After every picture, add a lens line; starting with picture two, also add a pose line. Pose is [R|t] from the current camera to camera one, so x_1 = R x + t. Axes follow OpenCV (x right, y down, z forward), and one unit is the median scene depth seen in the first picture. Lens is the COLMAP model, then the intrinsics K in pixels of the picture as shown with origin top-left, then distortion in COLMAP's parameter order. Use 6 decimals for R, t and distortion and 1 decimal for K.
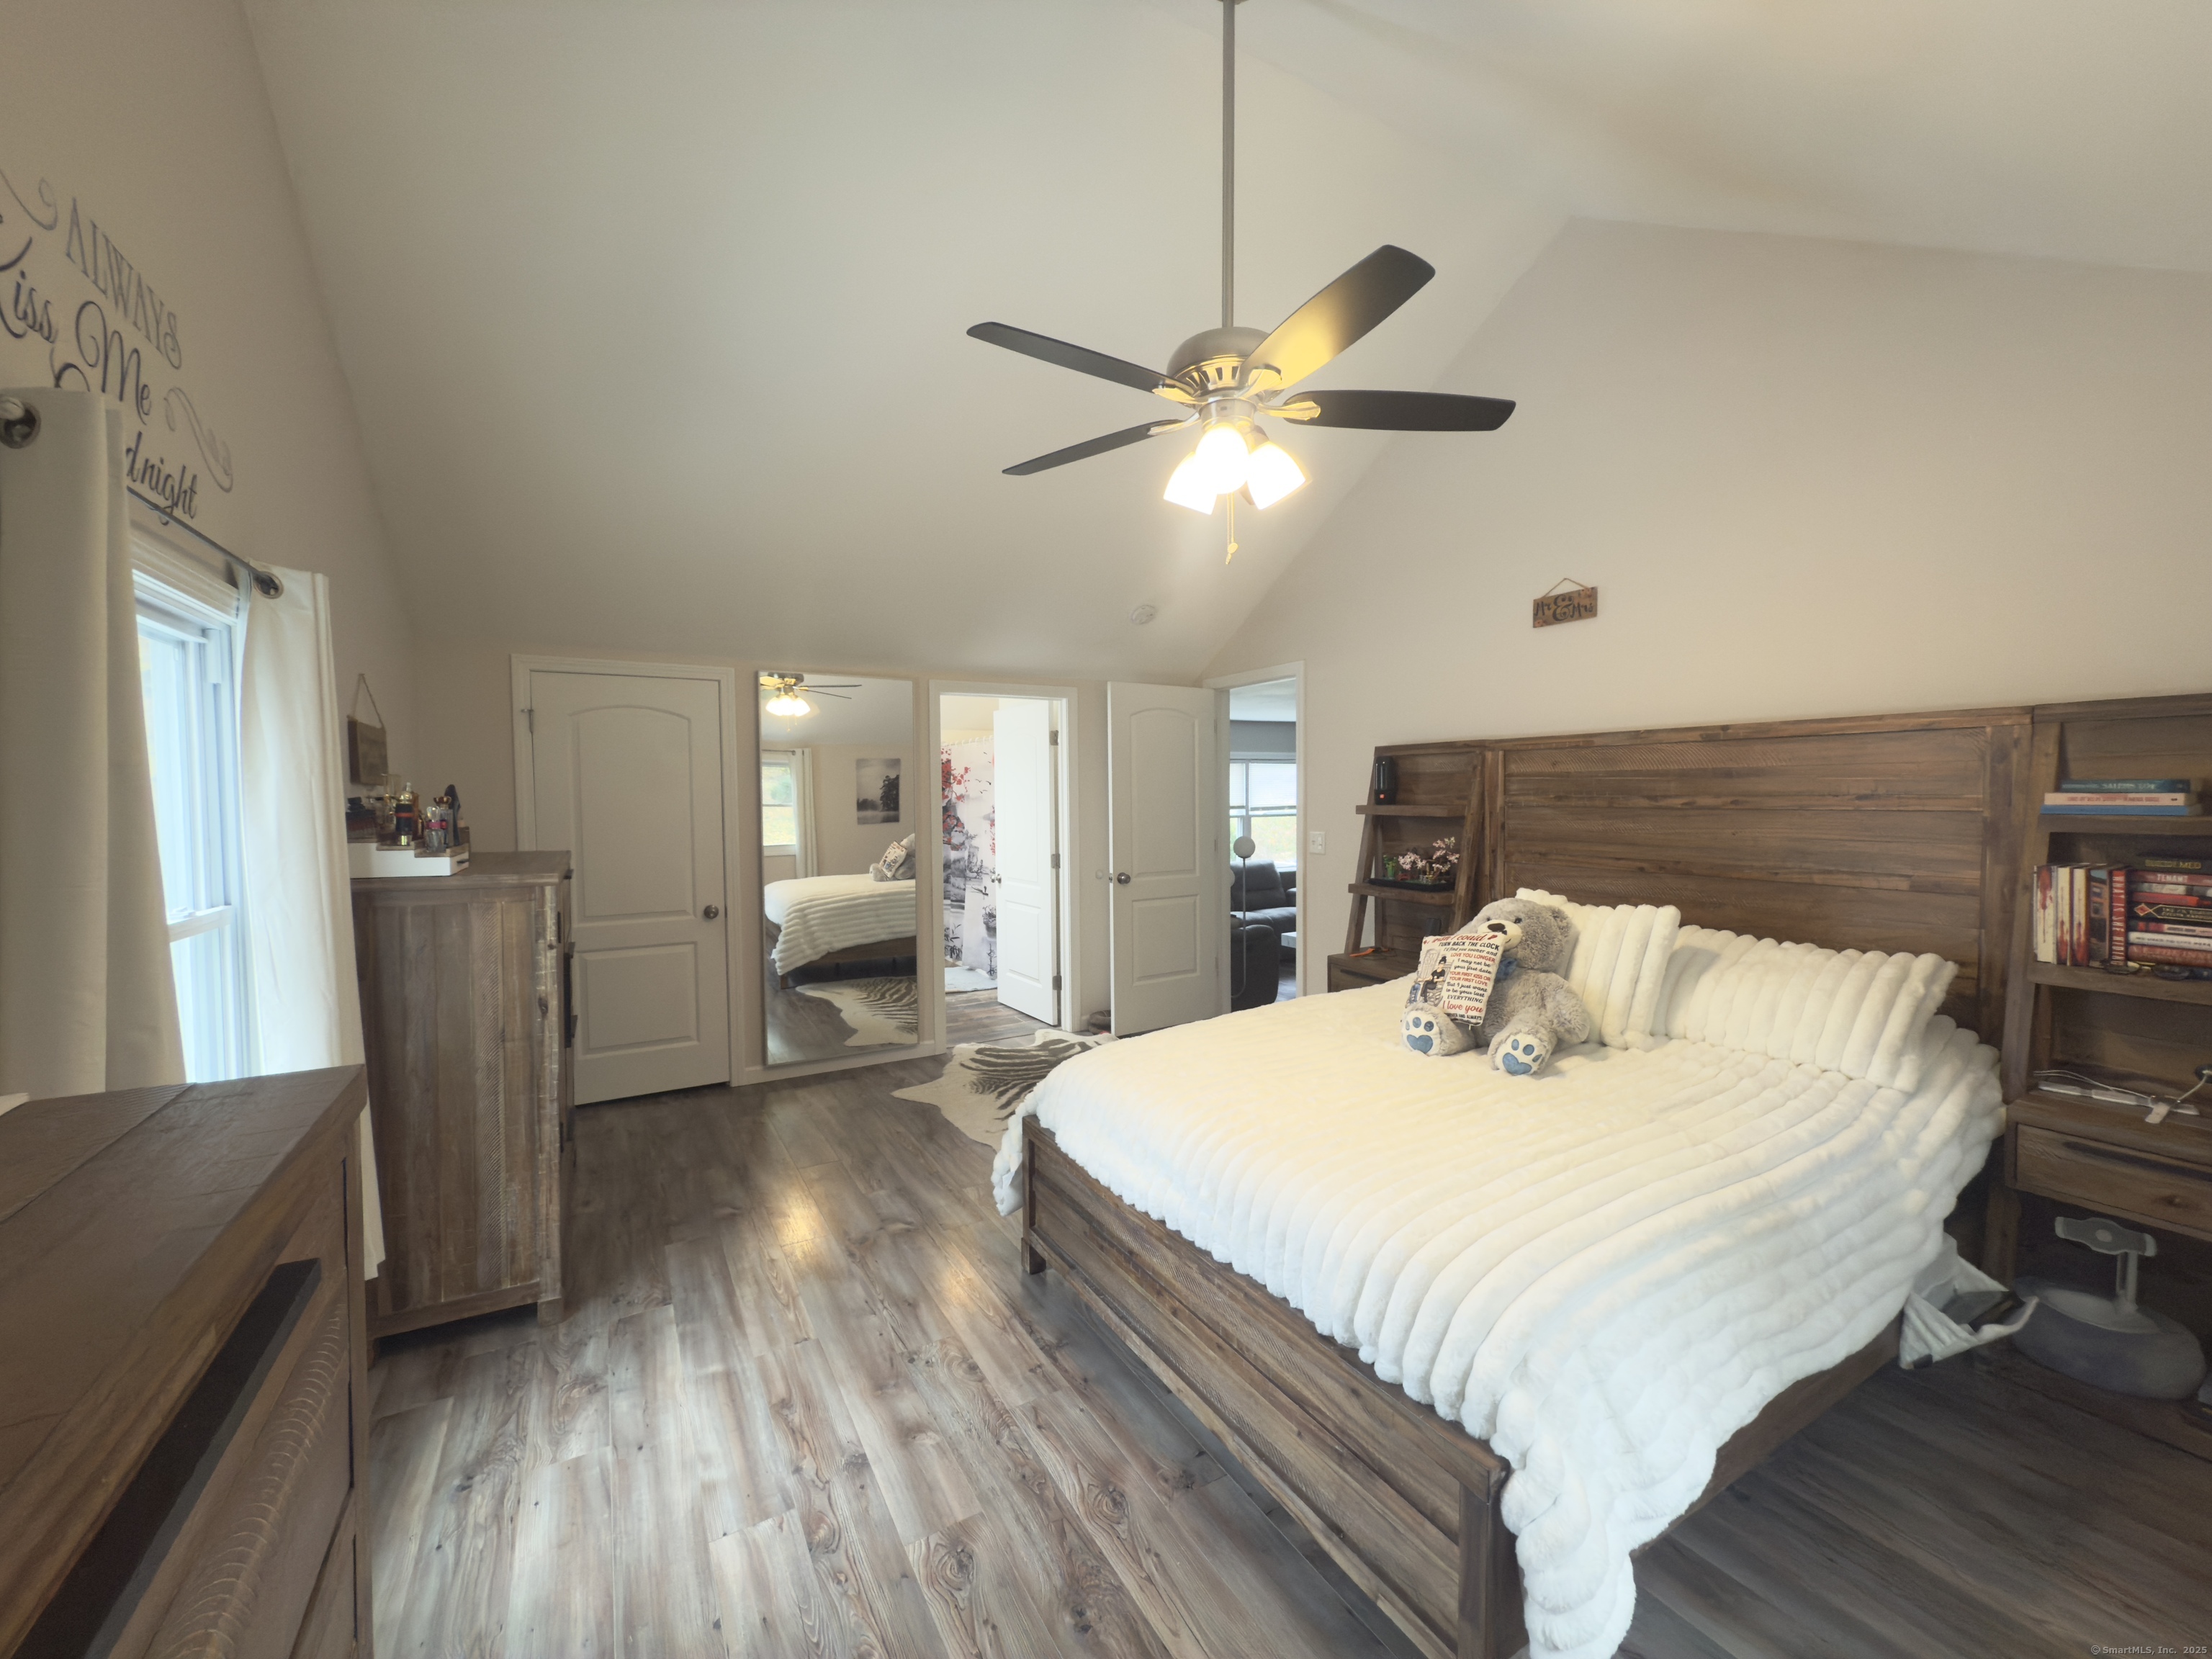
lens RADIAL K [[880.8, 0, 1112.7], [0, 880.8, 824.7], [0, 0, 1]] dist [-0.001065, 0.000580]
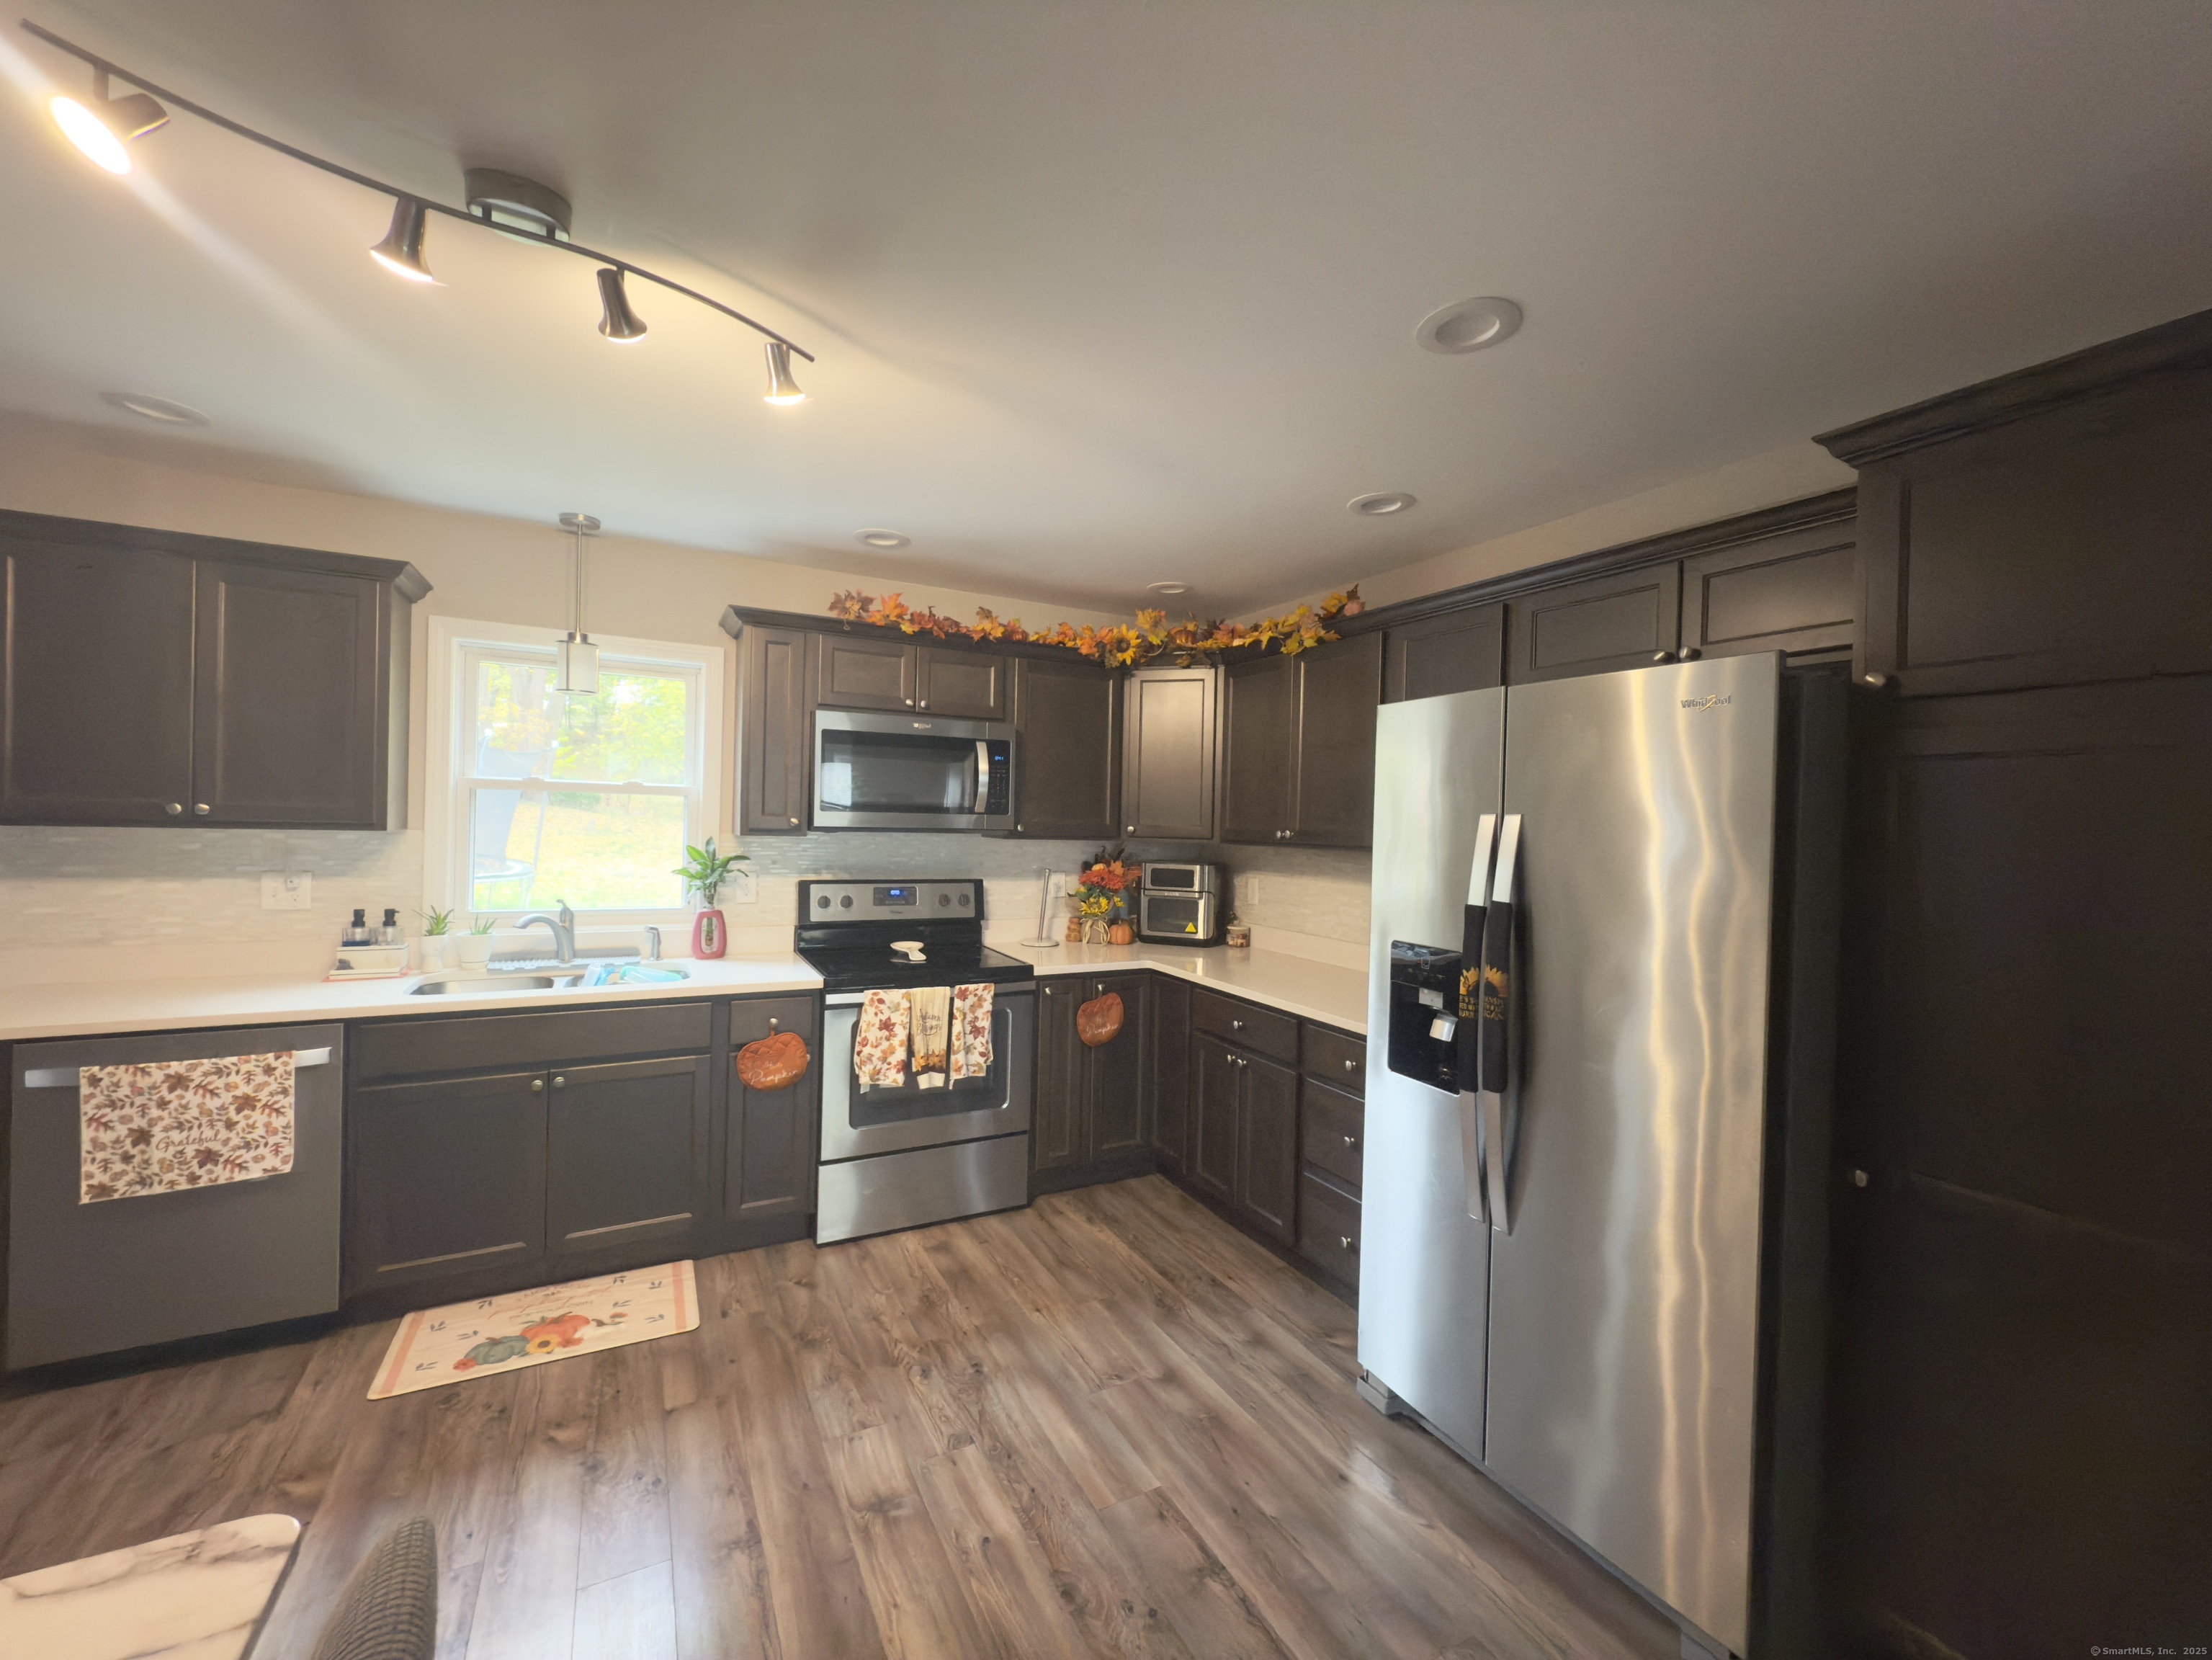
lens RADIAL K [[881.0, 0, 1109.8], [0, 881.0, 828.5], [0, 0, 1]] dist [-0.001065, 0.000580]
pose [[-0.999186, -0.022297, 0.033624, -0.240126], [-0.020959, 0.998994, 0.039637, -0.076090], [-0.034474, 0.038900, -0.998648, 2.014685]]
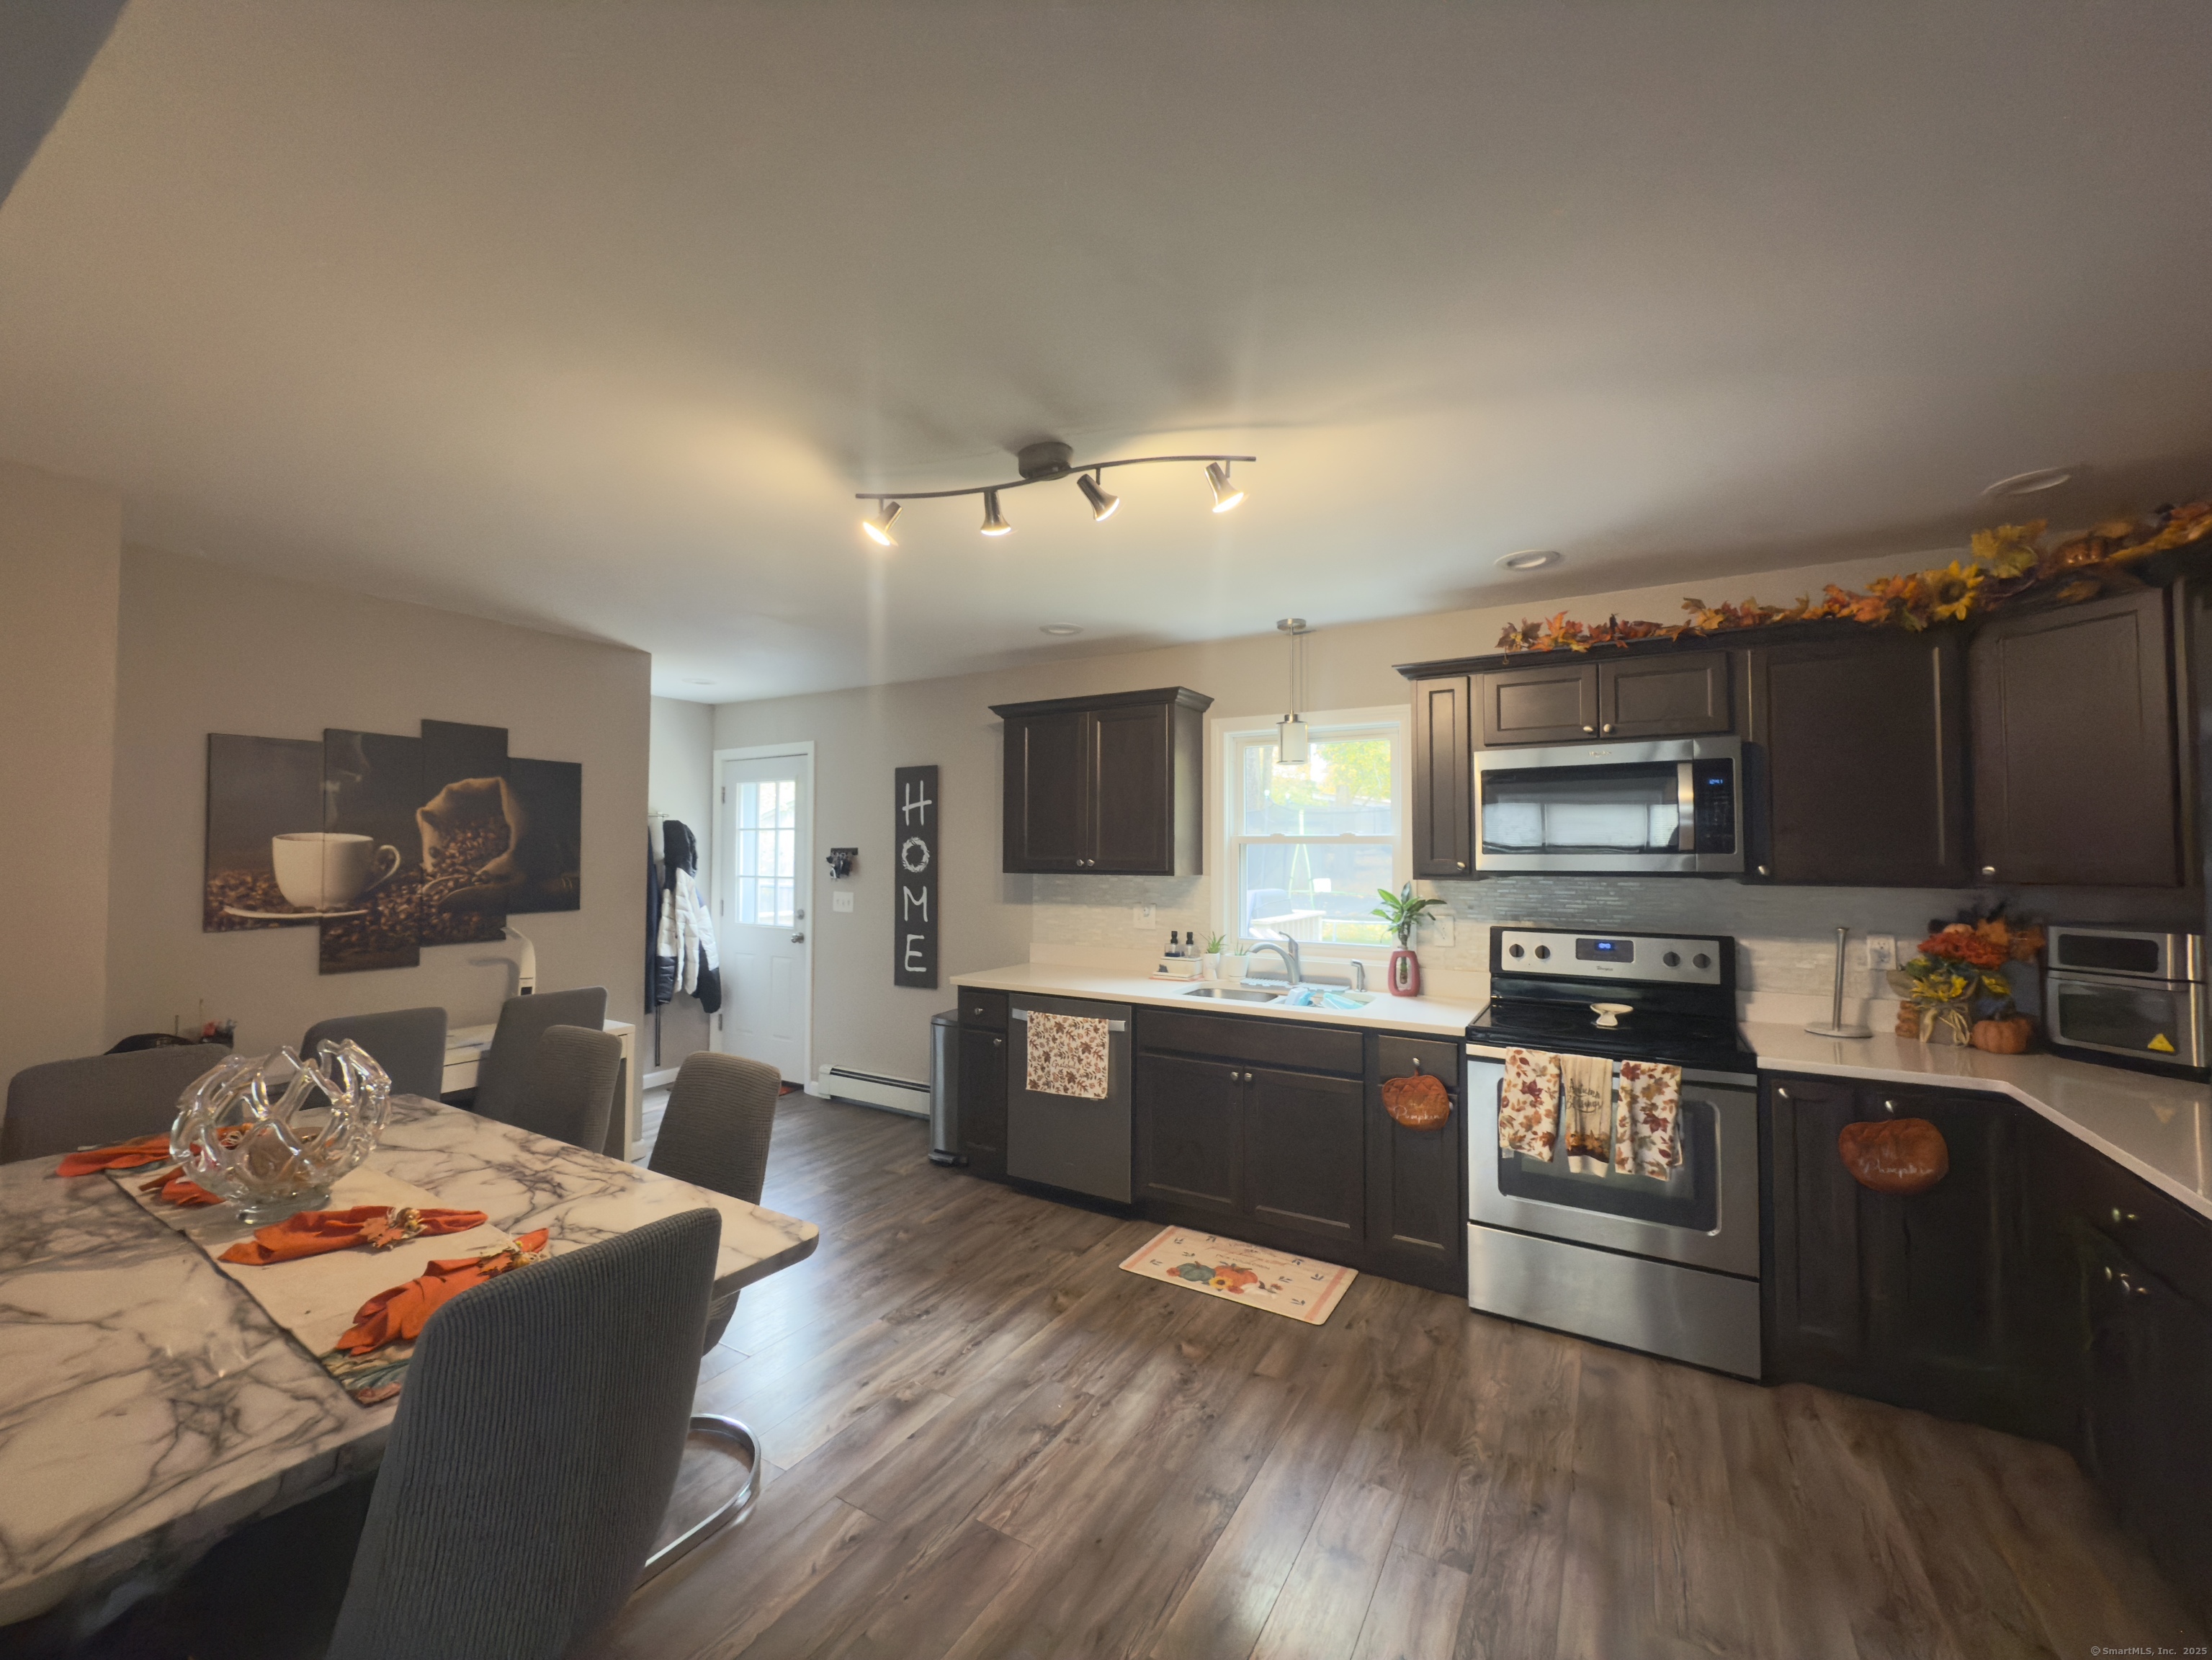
lens RADIAL K [[881.0, 0, 1109.3], [0, 881.0, 829.1], [0, 0, 1]] dist [-0.001065, 0.000580]
pose [[-0.488193, 0.029003, 0.872254, -0.713226], [0.025123, 0.999500, -0.019173, -0.064398], [-0.872374, 0.012553, -0.488678, 1.756321]]
